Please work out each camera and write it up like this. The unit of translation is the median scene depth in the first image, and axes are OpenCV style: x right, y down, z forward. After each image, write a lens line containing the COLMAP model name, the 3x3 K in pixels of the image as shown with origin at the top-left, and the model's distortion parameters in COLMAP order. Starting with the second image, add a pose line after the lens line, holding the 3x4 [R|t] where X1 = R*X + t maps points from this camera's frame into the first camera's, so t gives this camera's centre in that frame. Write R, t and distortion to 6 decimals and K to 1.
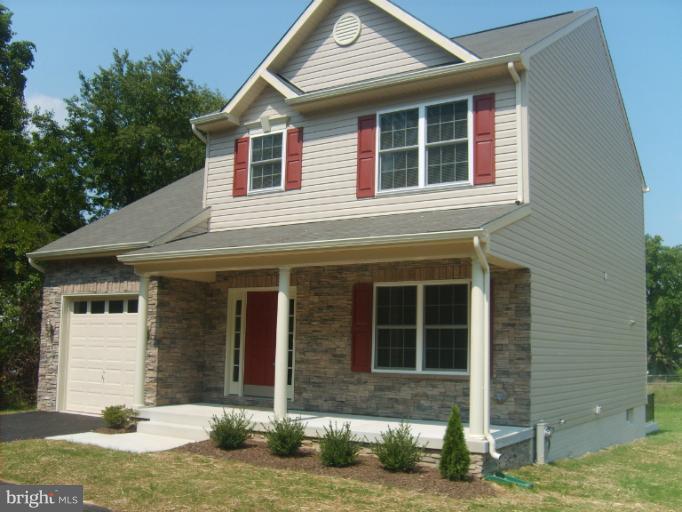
lens RADIAL K [[731.5, 0, 335.3], [0, 731.5, 259.6], [0, 0, 1]] dist [-0.115942, 0.000000]
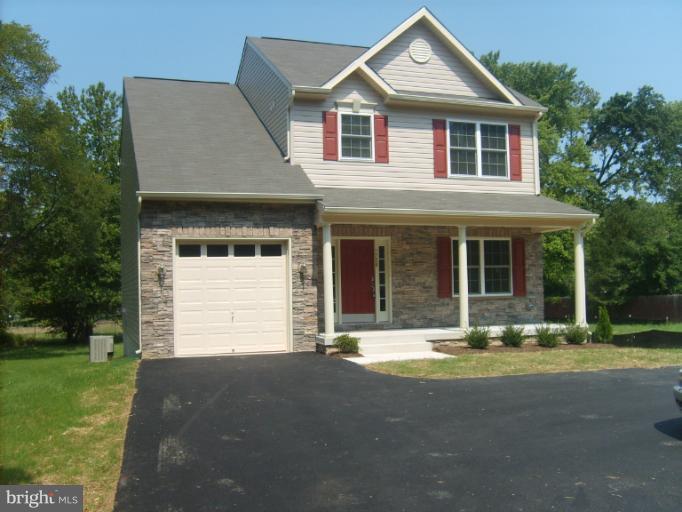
lens RADIAL K [[731.5, 0, 346.3], [0, 731.5, 253.1], [0, 0, 1]] dist [-0.115942, 0.000000]
pose [[0.605004, 0.009538, 0.796165, -1.203746], [-0.064876, 0.997194, 0.037352, 0.021744], [-0.793575, -0.074250, 0.603925, 0.264741]]
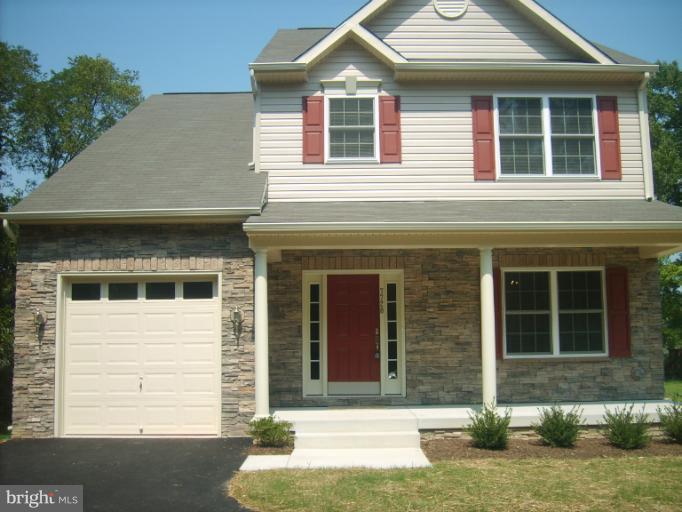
lens RADIAL K [[731.5, 0, 346.9], [0, 731.5, 257.6], [0, 0, 1]] dist [-0.115942, 0.000000]
pose [[0.829733, 0.035939, 0.557003, -0.639108], [-0.038862, 0.999223, -0.006582, 0.031414], [-0.556807, -0.016186, 0.830484, 0.294307]]
